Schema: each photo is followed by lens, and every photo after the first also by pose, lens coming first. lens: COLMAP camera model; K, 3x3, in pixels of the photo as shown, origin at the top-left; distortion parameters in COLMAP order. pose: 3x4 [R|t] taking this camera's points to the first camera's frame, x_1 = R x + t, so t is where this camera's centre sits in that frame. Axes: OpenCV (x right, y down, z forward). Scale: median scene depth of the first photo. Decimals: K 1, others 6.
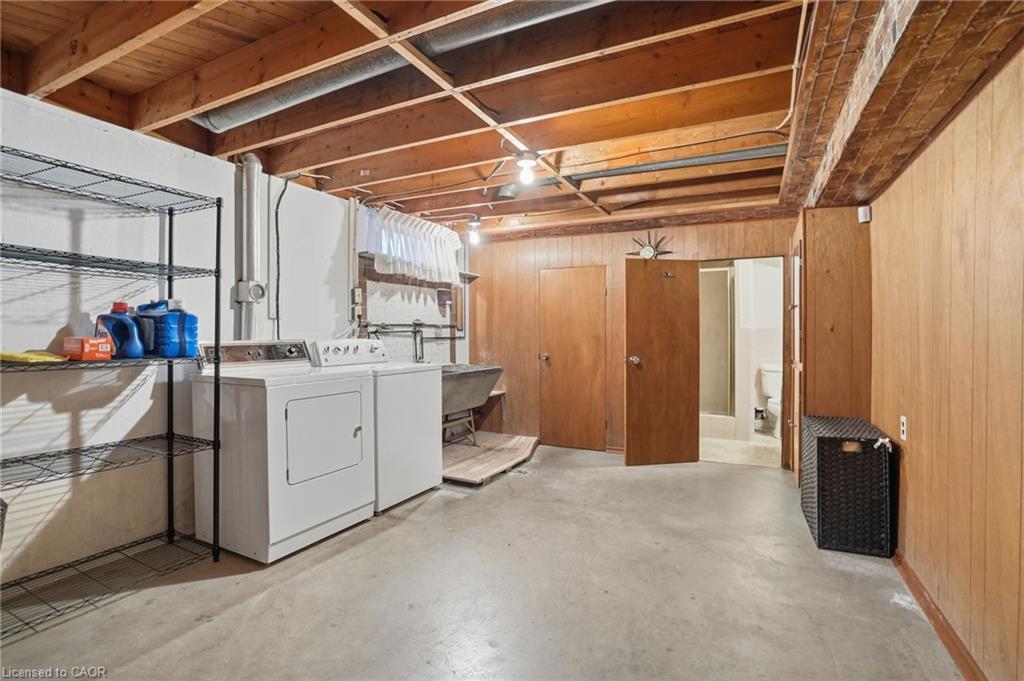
lens RADIAL K [[481.3, 0, 512.6], [0, 481.3, 338.6], [0, 0, 1]] dist [-0.065096, 0.024880]
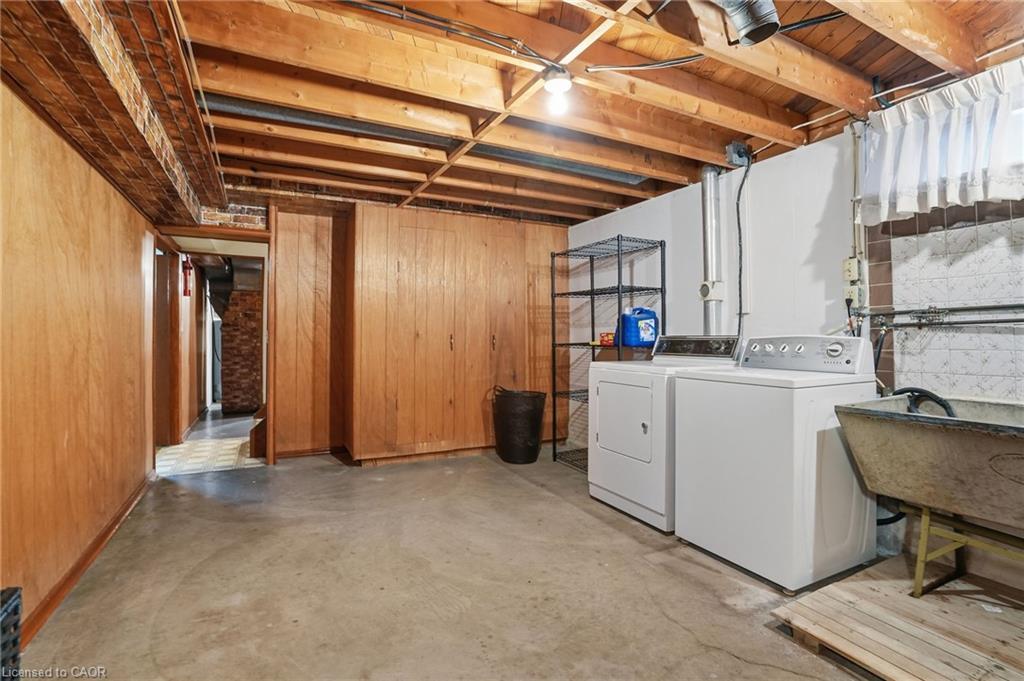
lens RADIAL K [[481.3, 0, 512.6], [0, 481.3, 338.6], [0, 0, 1]] dist [-0.065096, 0.024880]
pose [[-0.584158, 0.001990, -0.811637, 0.634262], [-0.010147, 0.999901, 0.009754, 0.003289], [0.811576, 0.013934, -0.584080, 1.358120]]
